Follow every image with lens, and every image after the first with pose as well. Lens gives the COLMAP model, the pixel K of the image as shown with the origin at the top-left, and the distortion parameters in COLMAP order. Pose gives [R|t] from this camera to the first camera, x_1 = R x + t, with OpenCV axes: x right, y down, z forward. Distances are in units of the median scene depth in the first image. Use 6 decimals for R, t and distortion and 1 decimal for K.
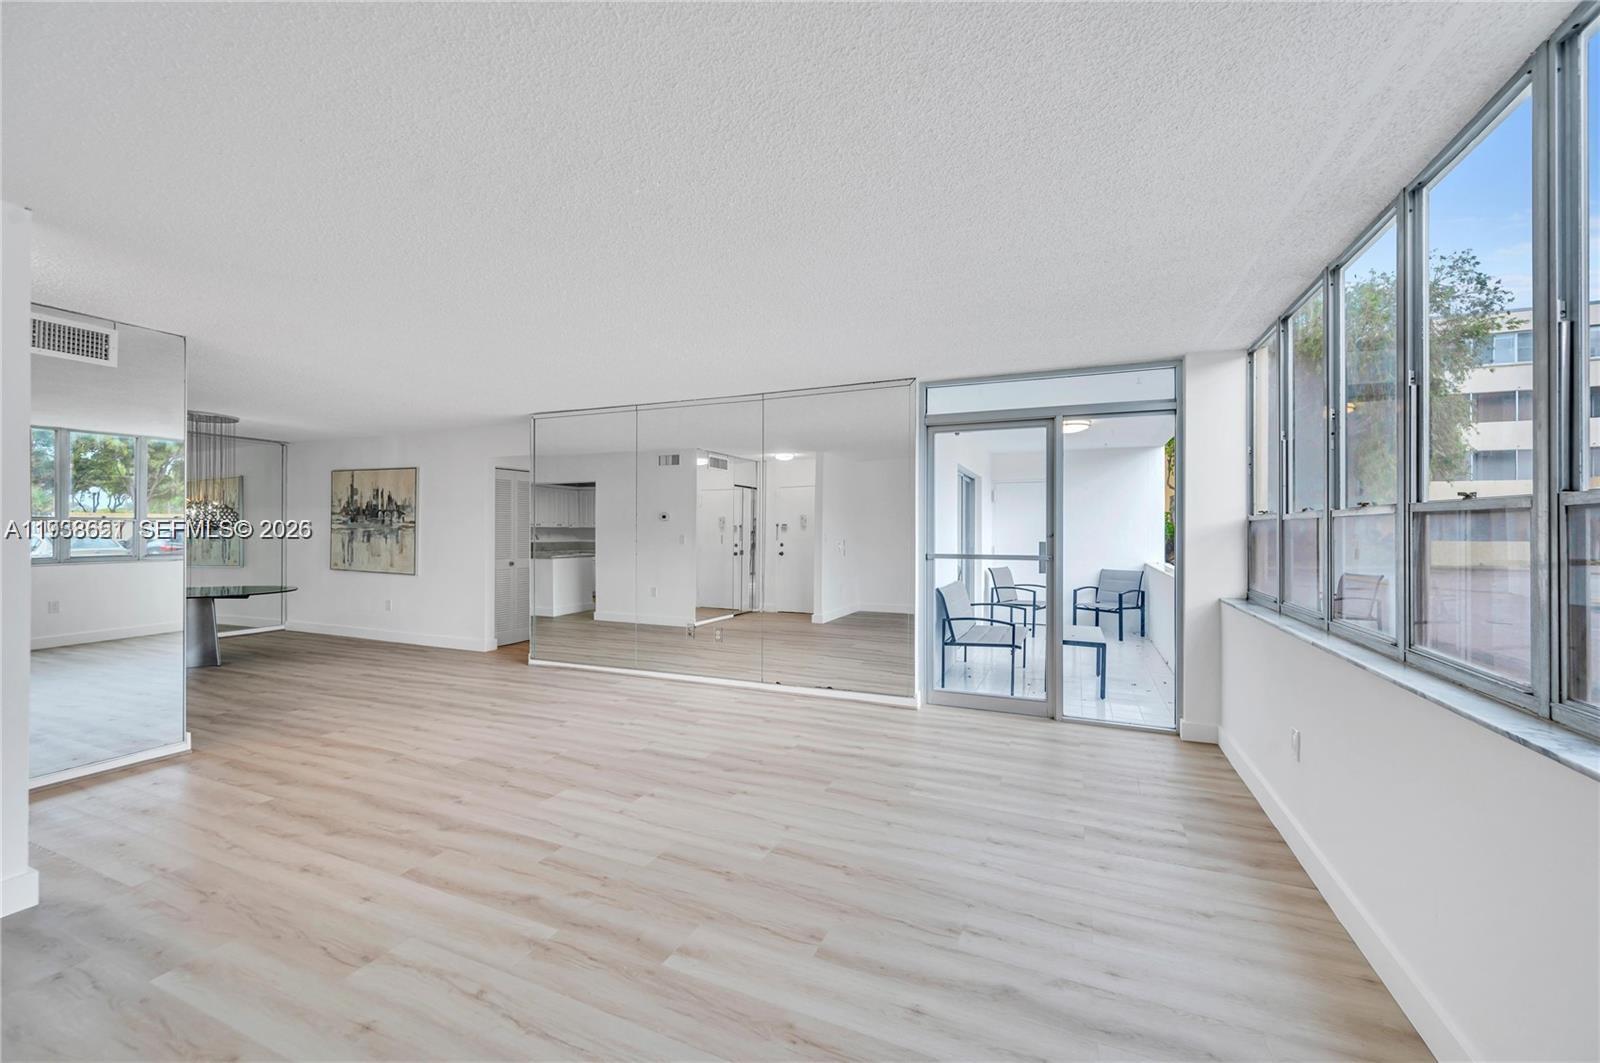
lens RADIAL K [[630.6, 0, 808.0], [0, 630.6, 530.1], [0, 0, 1]] dist [-0.001807, 0.000896]
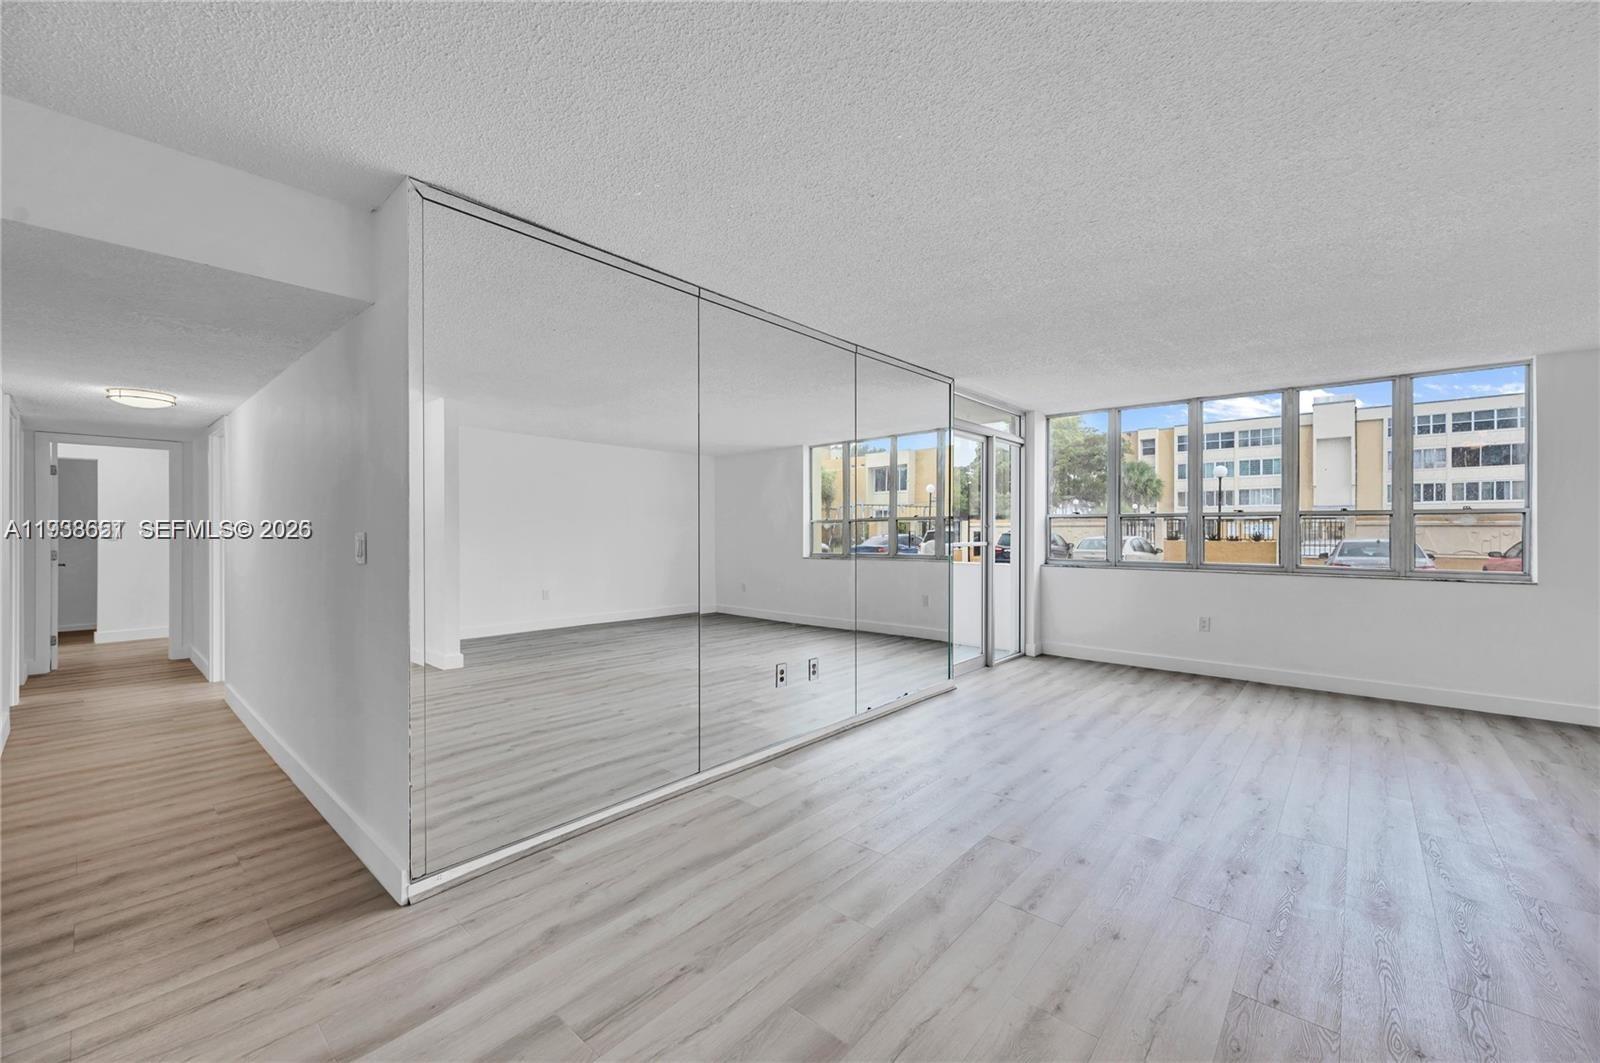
lens RADIAL K [[630.6, 0, 793.4], [0, 630.6, 527.5], [0, 0, 1]] dist [-0.001807, 0.000896]
pose [[0.316883, 0.006103, 0.948445, -1.422136], [0.000145, 0.999979, -0.006483, 0.026457], [-0.948465, 0.002192, 0.316875, 1.406038]]
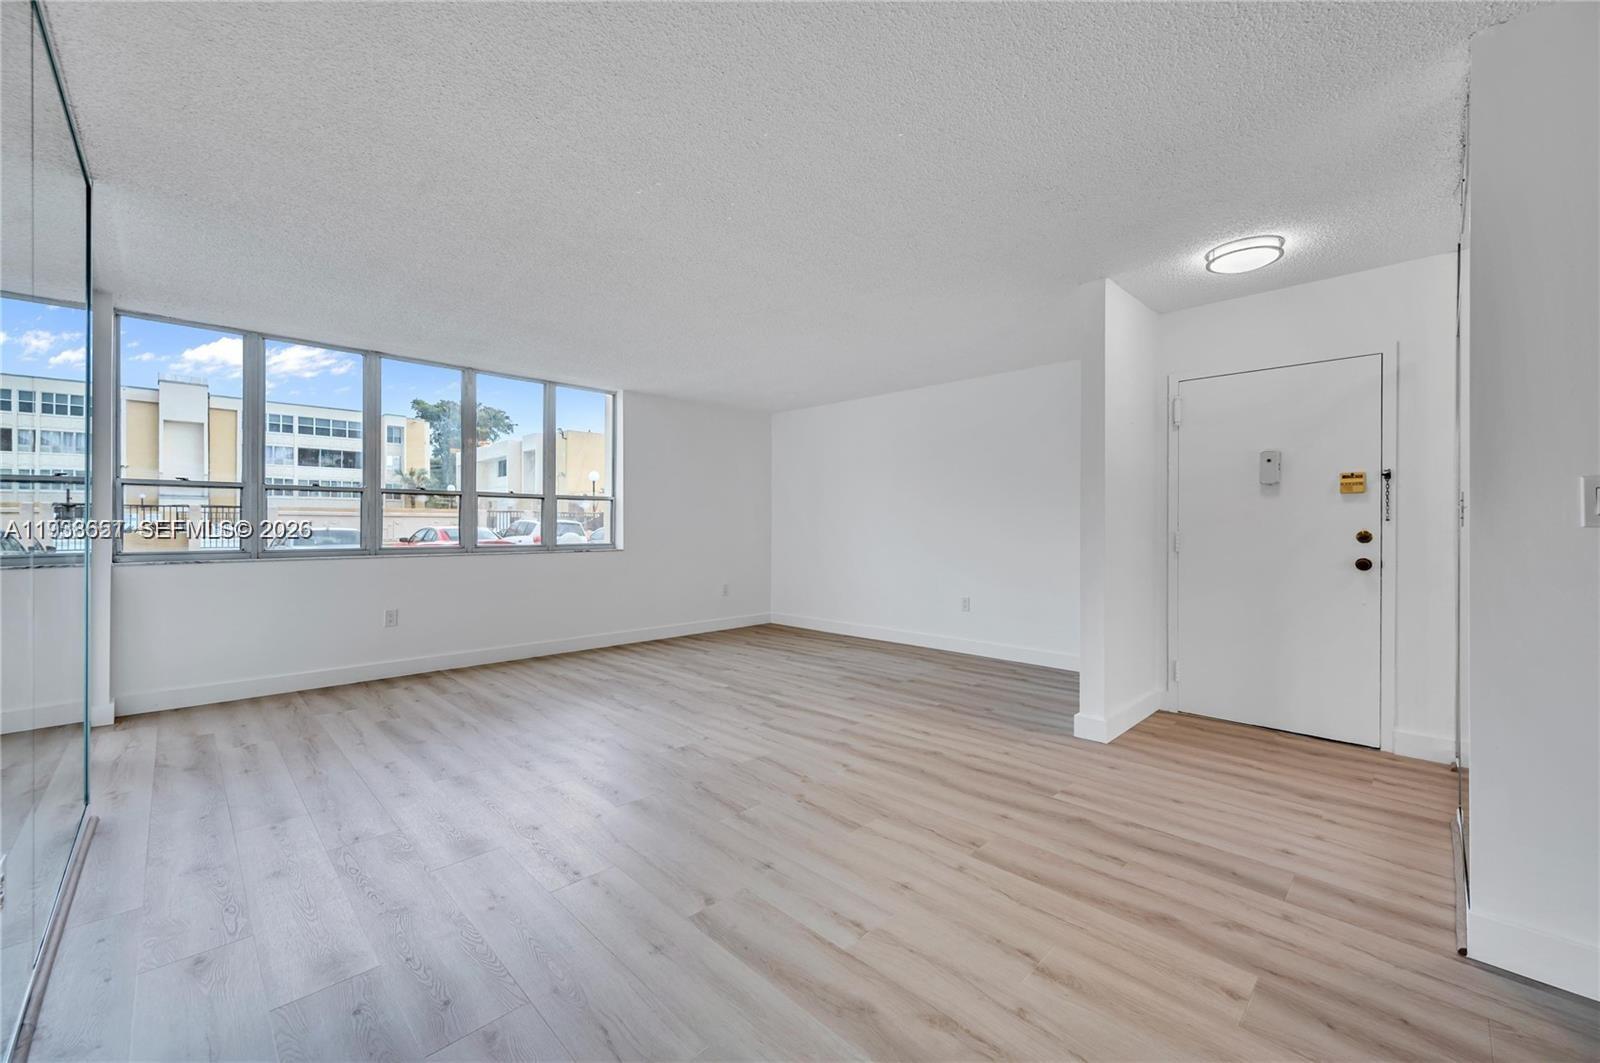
lens RADIAL K [[630.6, 0, 809.2], [0, 630.6, 531.7], [0, 0, 1]] dist [-0.001807, 0.000896]
pose [[-0.927480, -0.006176, 0.373821, -0.864420], [-0.002133, 0.999935, 0.011230, 0.059515], [-0.373866, 0.009618, -0.927433, 1.920417]]
